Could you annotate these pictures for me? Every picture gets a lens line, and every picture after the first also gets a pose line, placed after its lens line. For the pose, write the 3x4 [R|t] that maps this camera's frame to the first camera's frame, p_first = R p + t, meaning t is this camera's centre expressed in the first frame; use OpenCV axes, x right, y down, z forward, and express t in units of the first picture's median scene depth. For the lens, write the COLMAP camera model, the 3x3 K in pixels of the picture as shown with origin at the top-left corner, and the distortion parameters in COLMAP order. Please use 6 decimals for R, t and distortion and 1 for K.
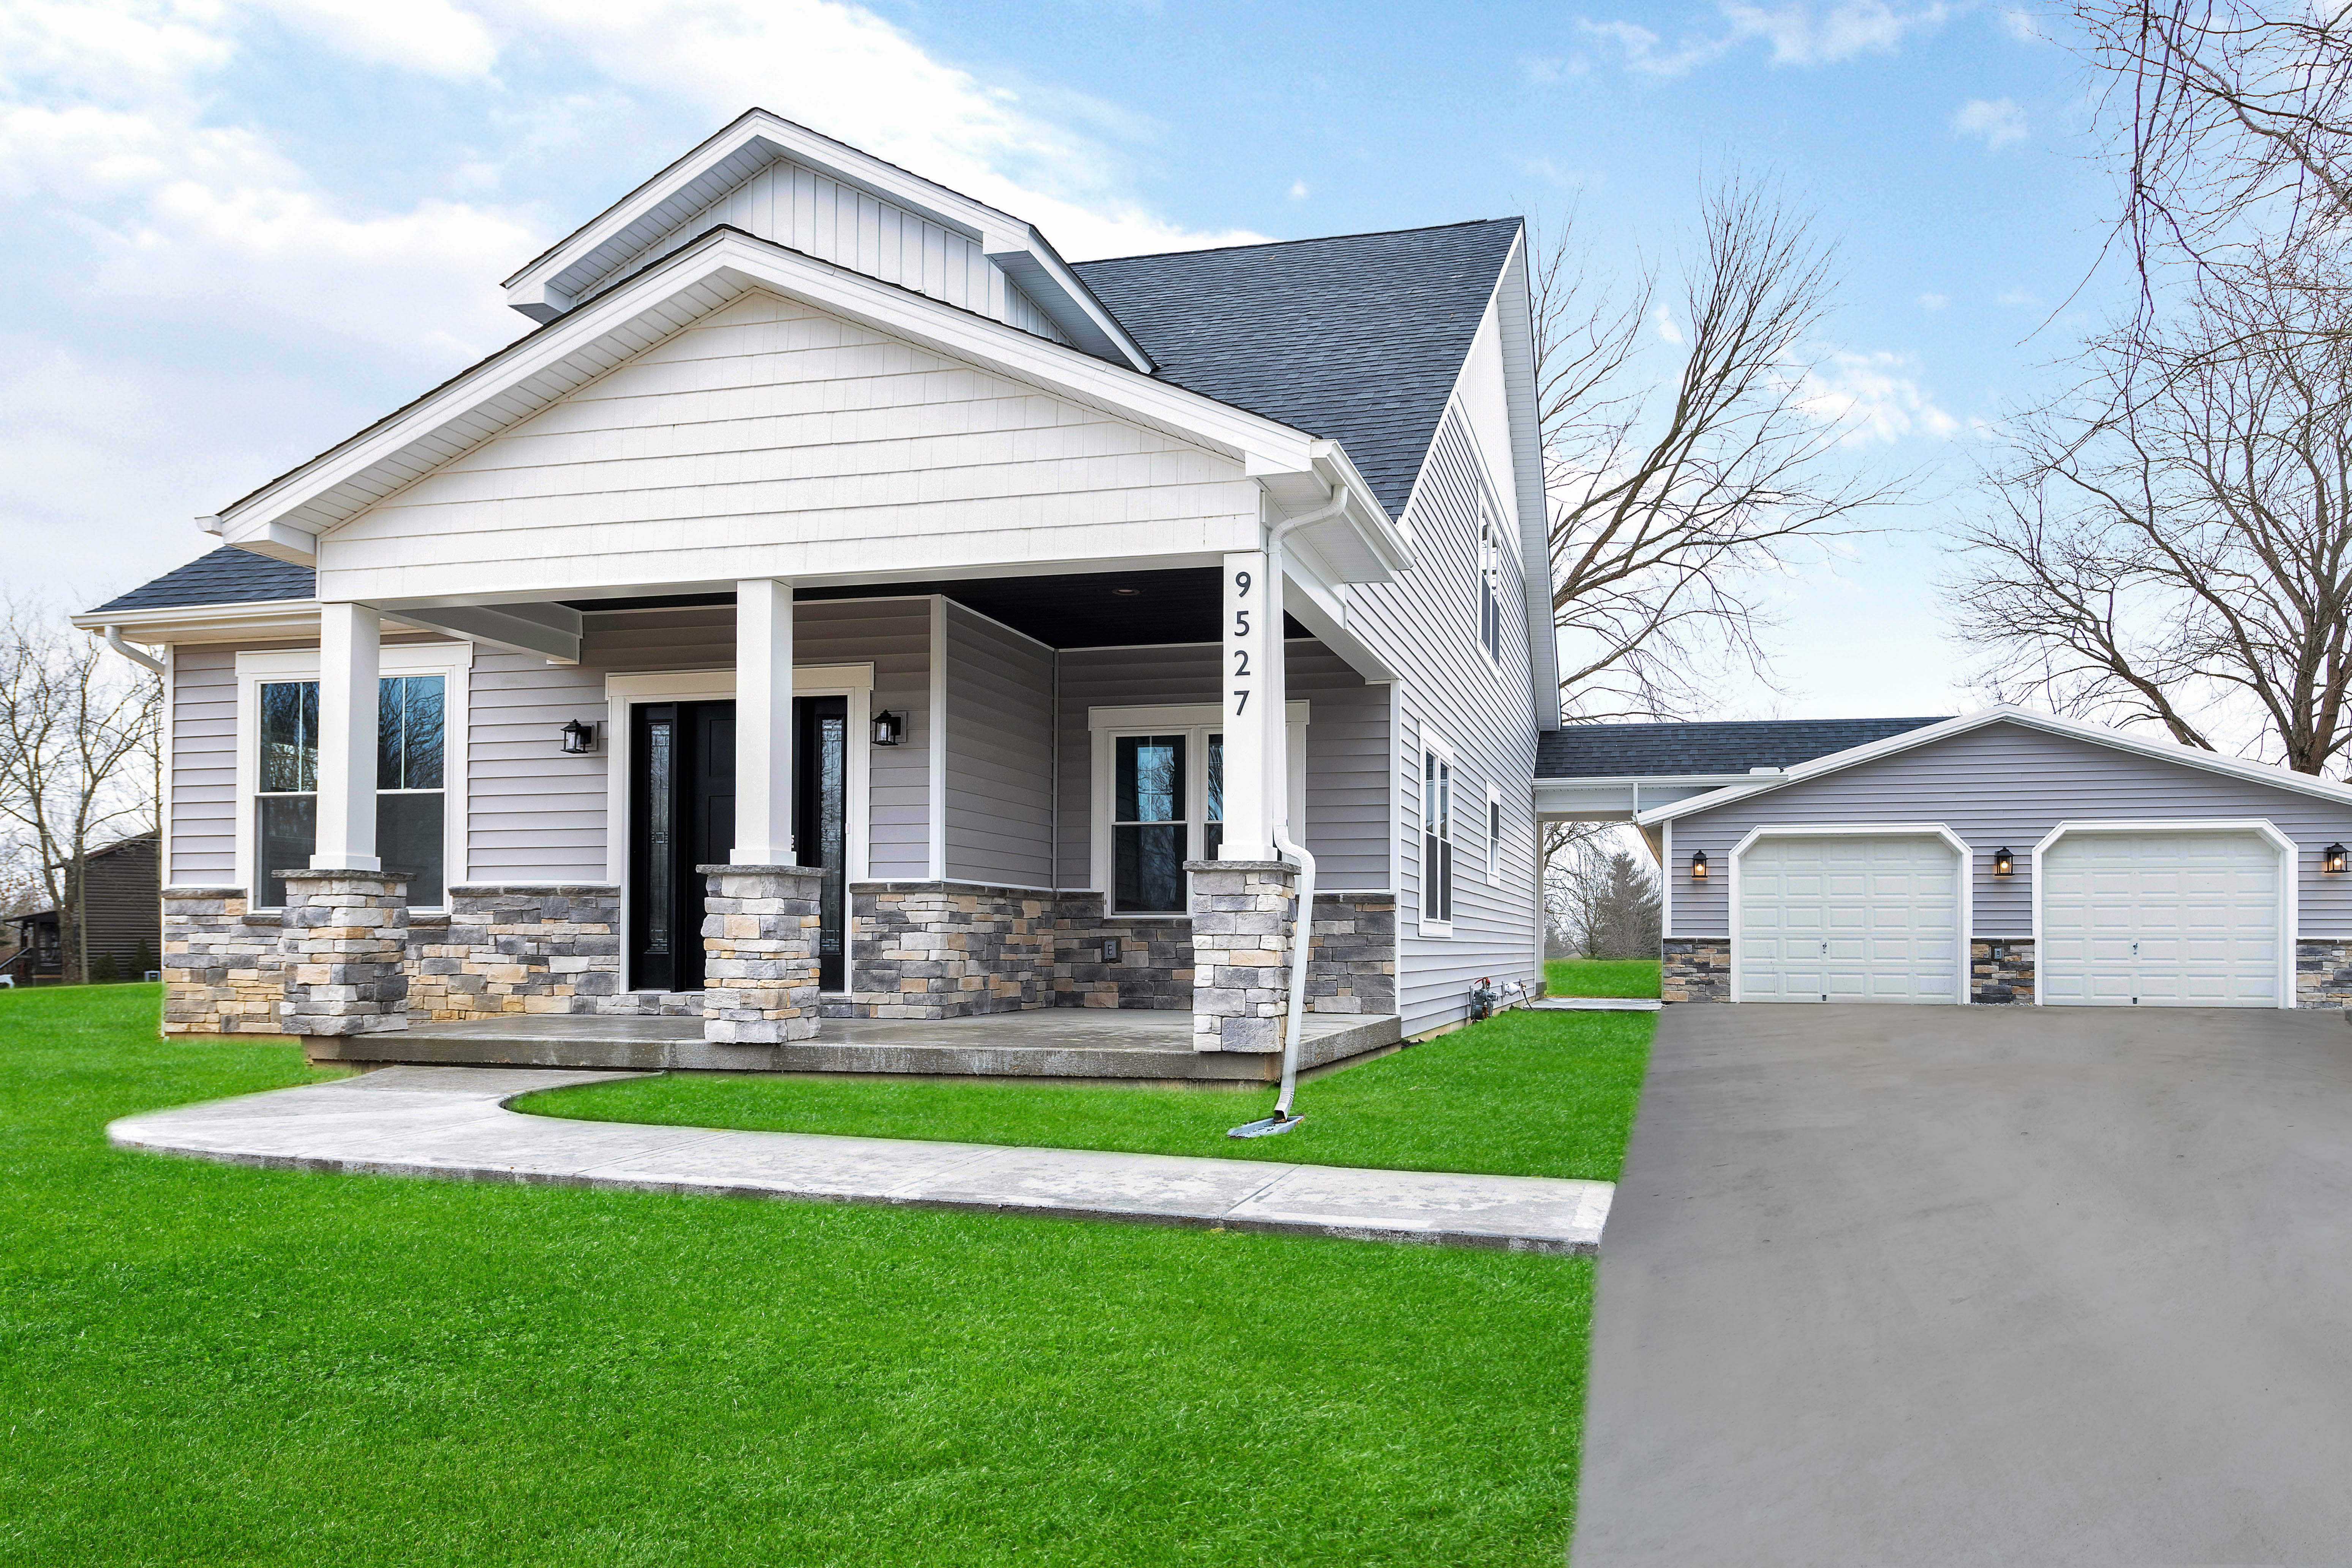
lens RADIAL K [[1928.9, 0, 1173.9], [0, 1928.9, 855.0], [0, 0, 1]] dist [-0.000367, -0.001592]
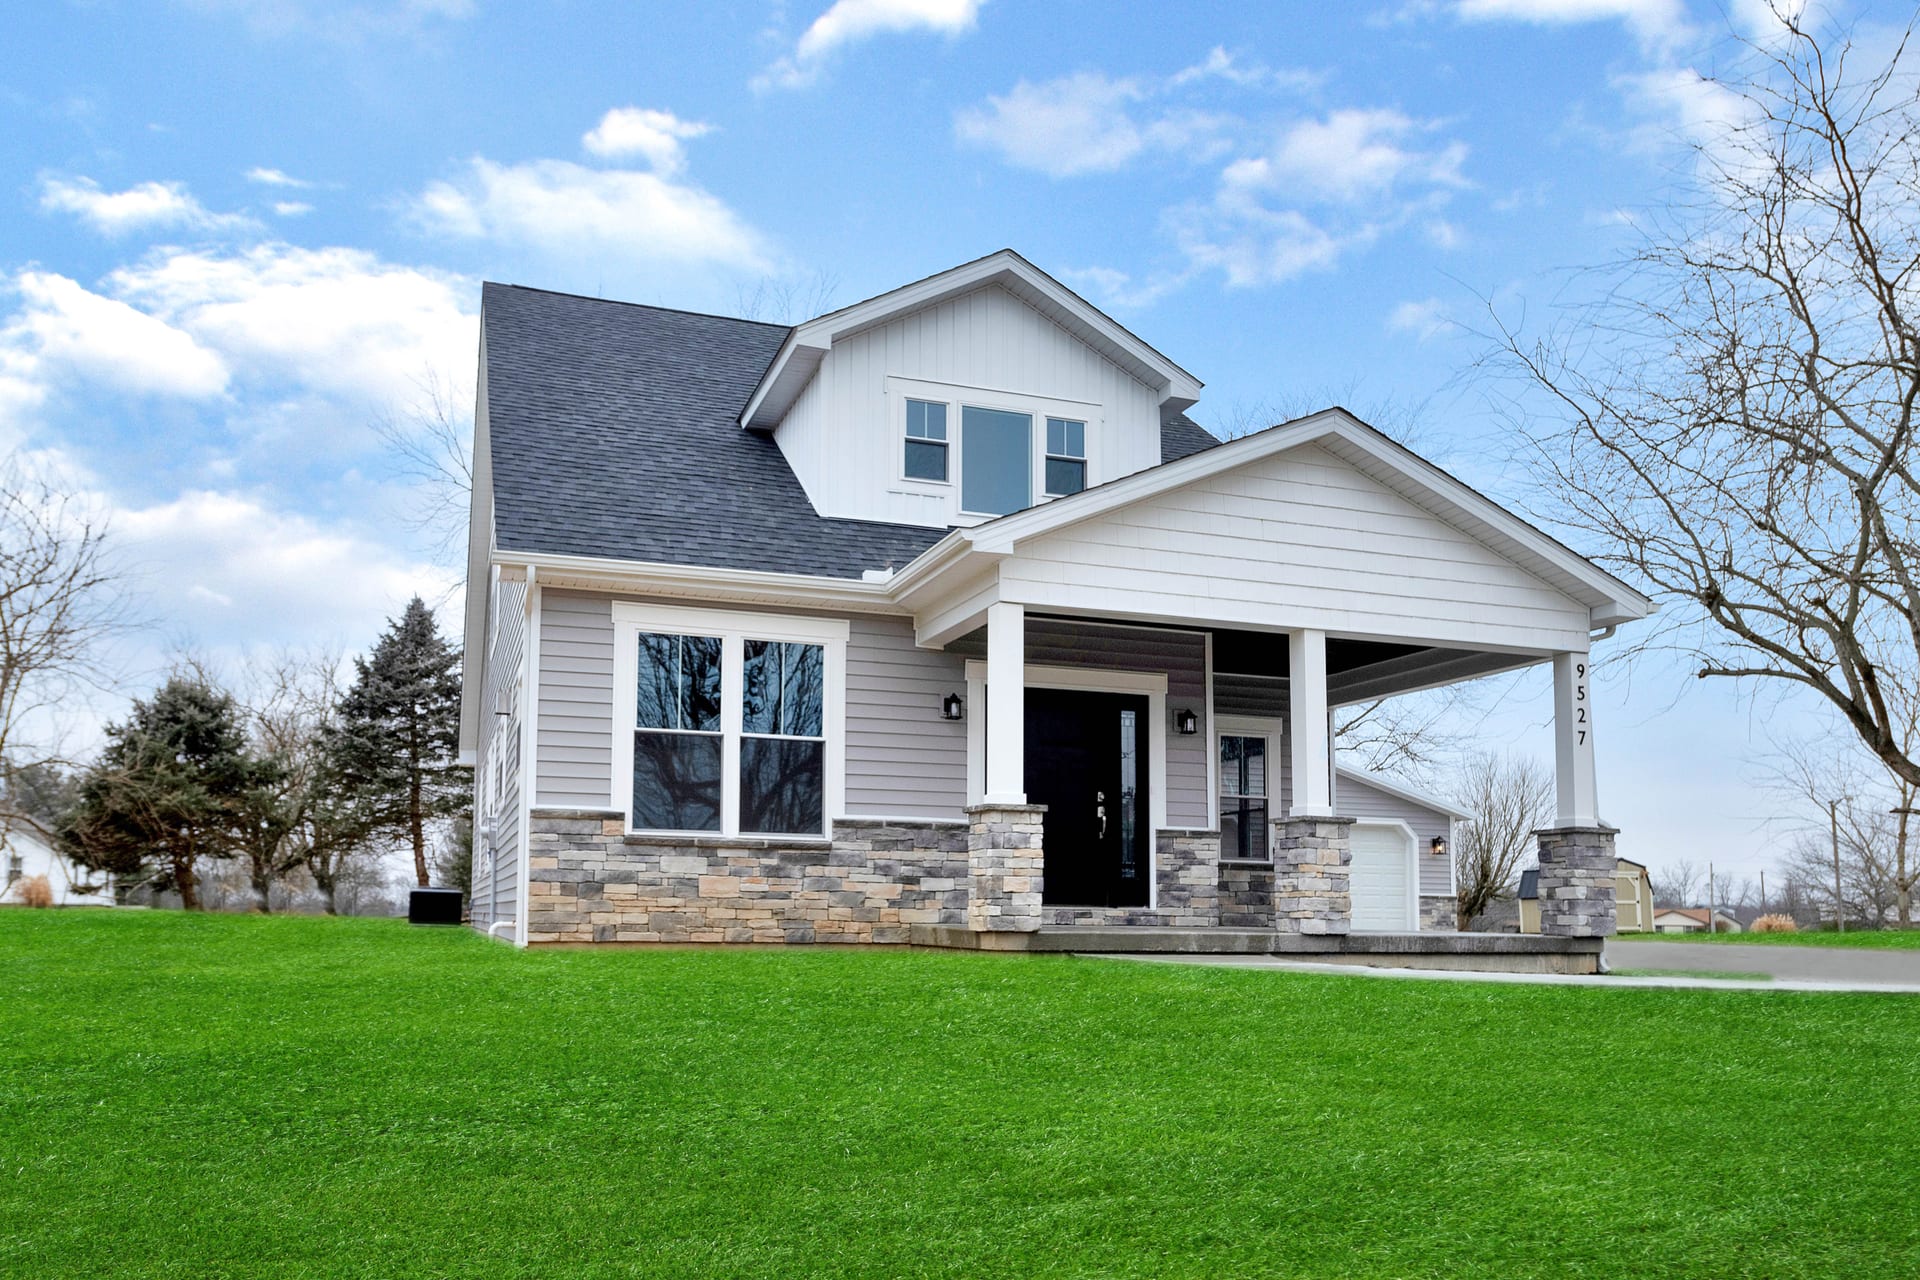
lens RADIAL K [[1911.4, 0, 960.0], [0, 1911.4, 640.0], [0, 0, 1]] dist [0.001794, 0.006150]
pose [[0.763391, 0.101798, 0.637865, -1.116640], [-0.039376, 0.993001, -0.111350, 0.036307], [-0.644736, 0.059887, 0.762056, 0.019645]]
